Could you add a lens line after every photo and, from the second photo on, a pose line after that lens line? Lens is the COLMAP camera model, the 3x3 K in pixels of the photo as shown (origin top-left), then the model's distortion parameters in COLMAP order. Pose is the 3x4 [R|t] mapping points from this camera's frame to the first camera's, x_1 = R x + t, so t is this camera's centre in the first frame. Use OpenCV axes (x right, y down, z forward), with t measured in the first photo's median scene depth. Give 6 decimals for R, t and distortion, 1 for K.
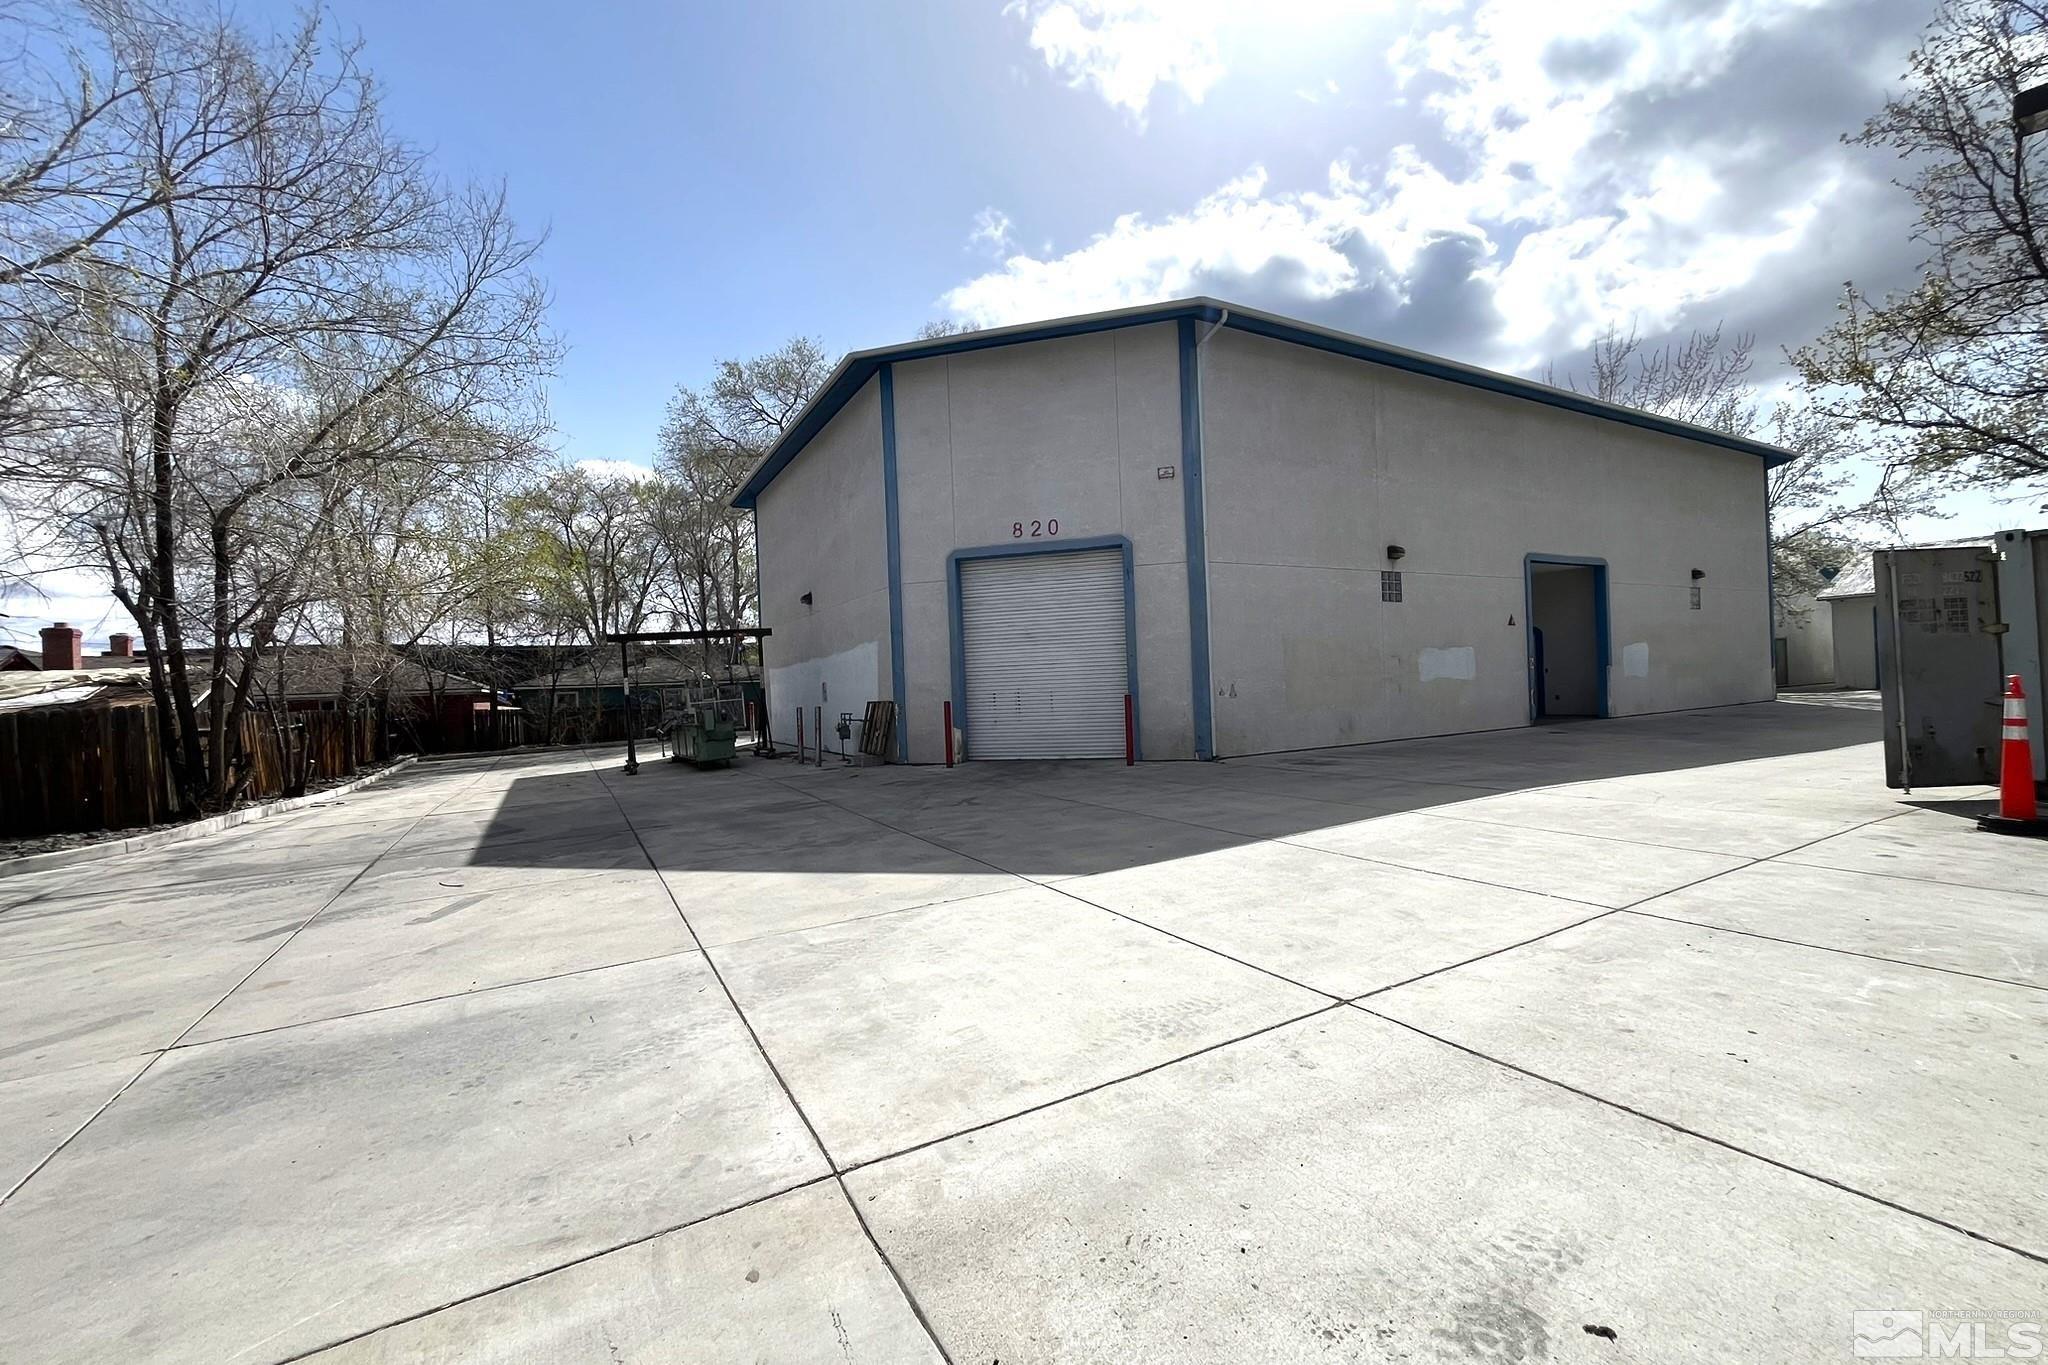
lens RADIAL K [[832.0, 0, 1024.0], [0, 832.0, 682.5], [0, 0, 1]] dist [-0.001950, -0.000241]
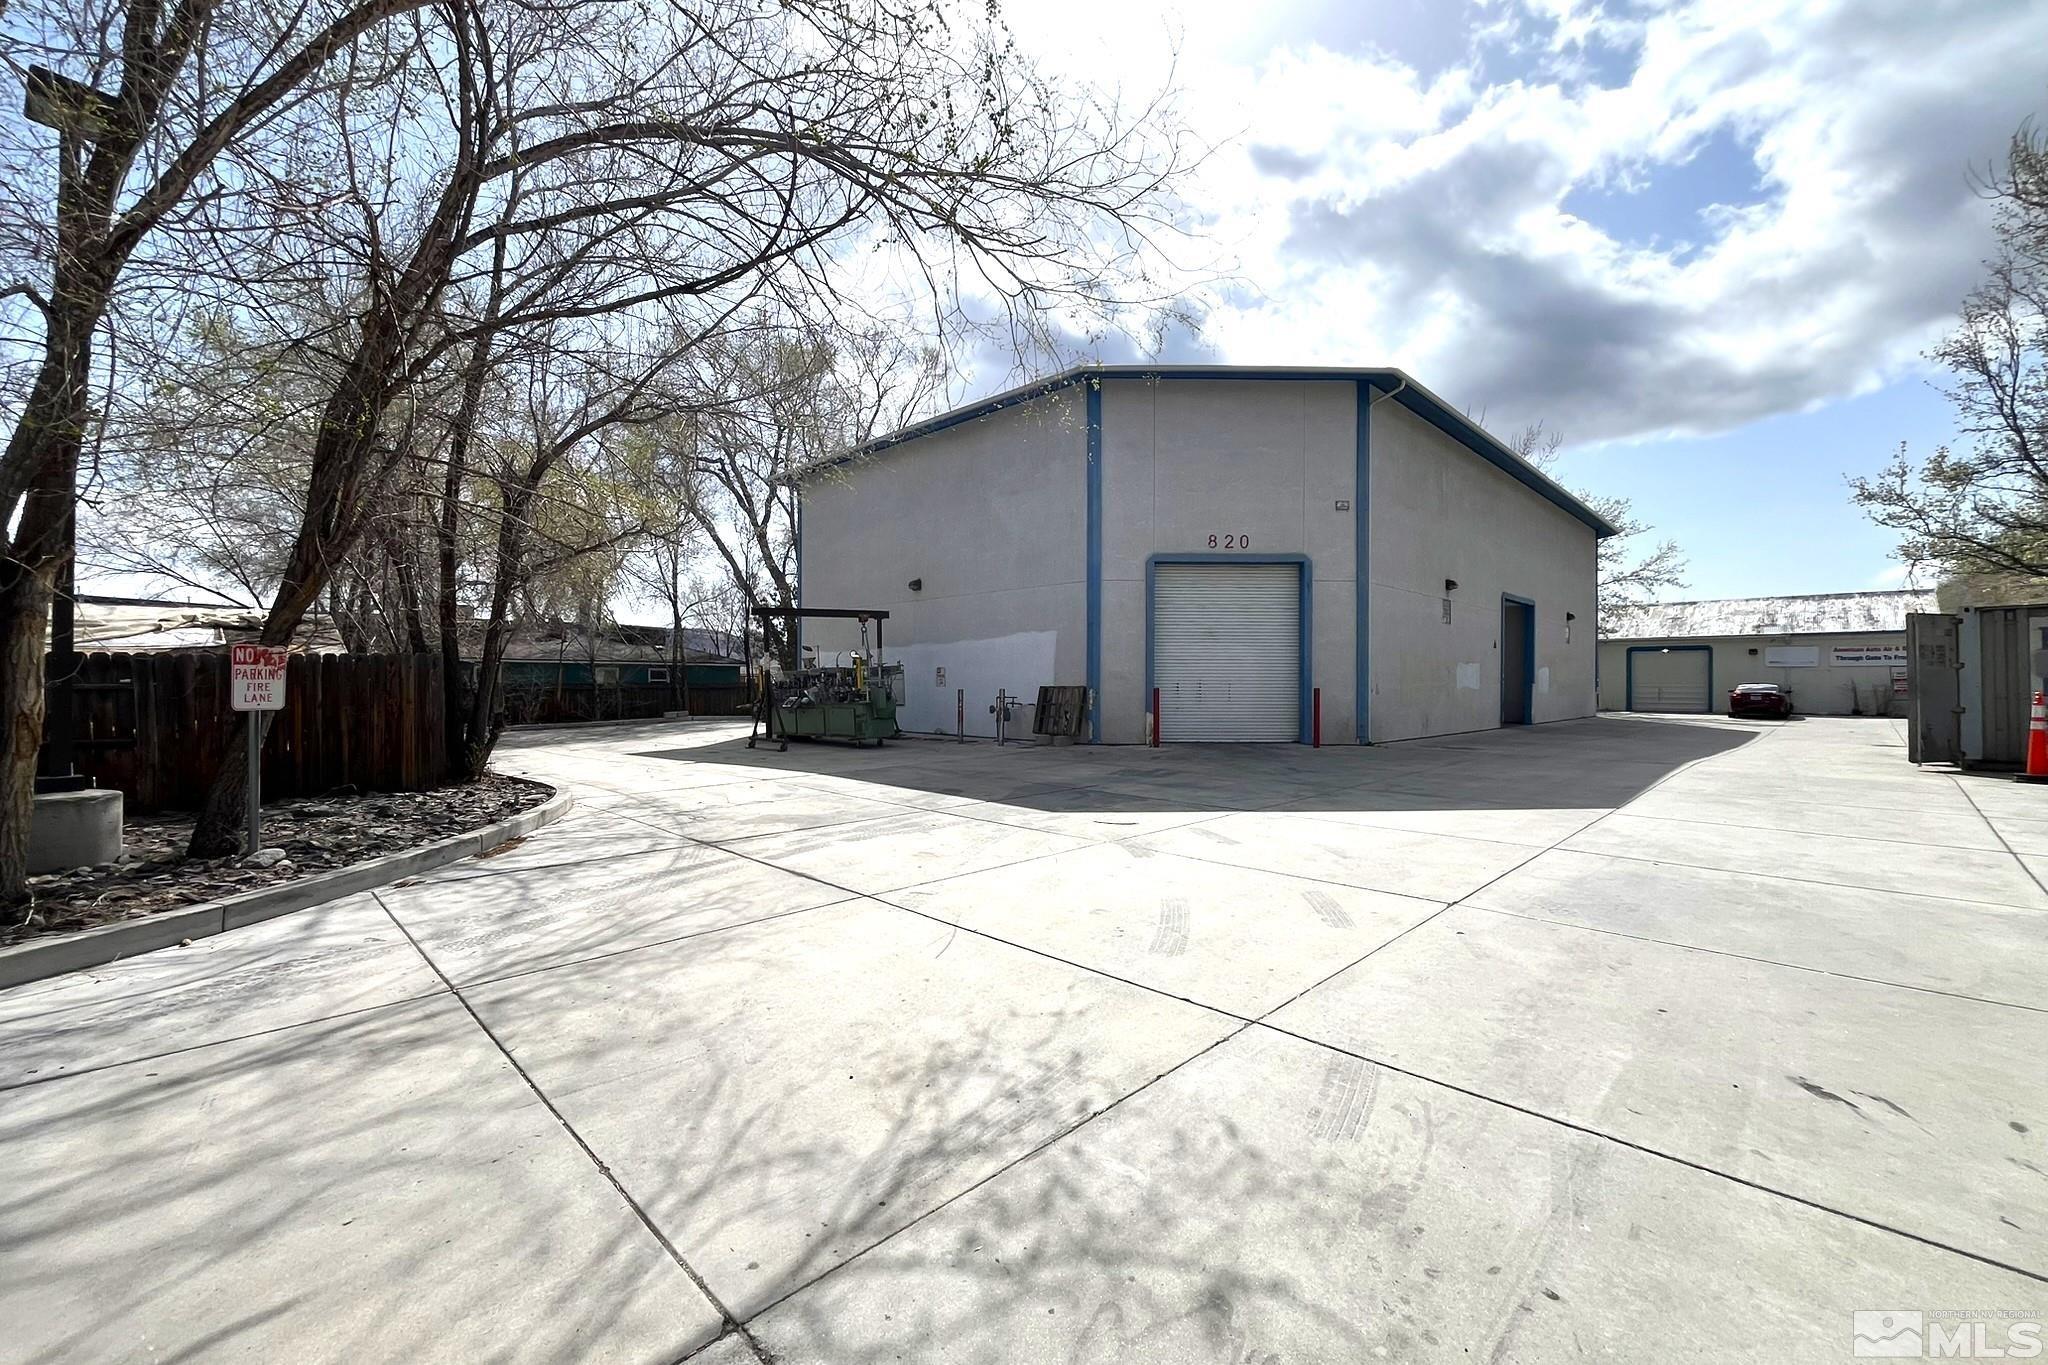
lens RADIAL K [[832.0, 0, 1024.0], [0, 832.0, 682.5], [0, 0, 1]] dist [-0.001950, -0.000241]
pose [[0.959724, 0.042859, 0.277655, -0.561808], [-0.041658, 0.999080, -0.010228, 0.033166], [-0.277837, -0.001751, 0.960627, -0.027738]]
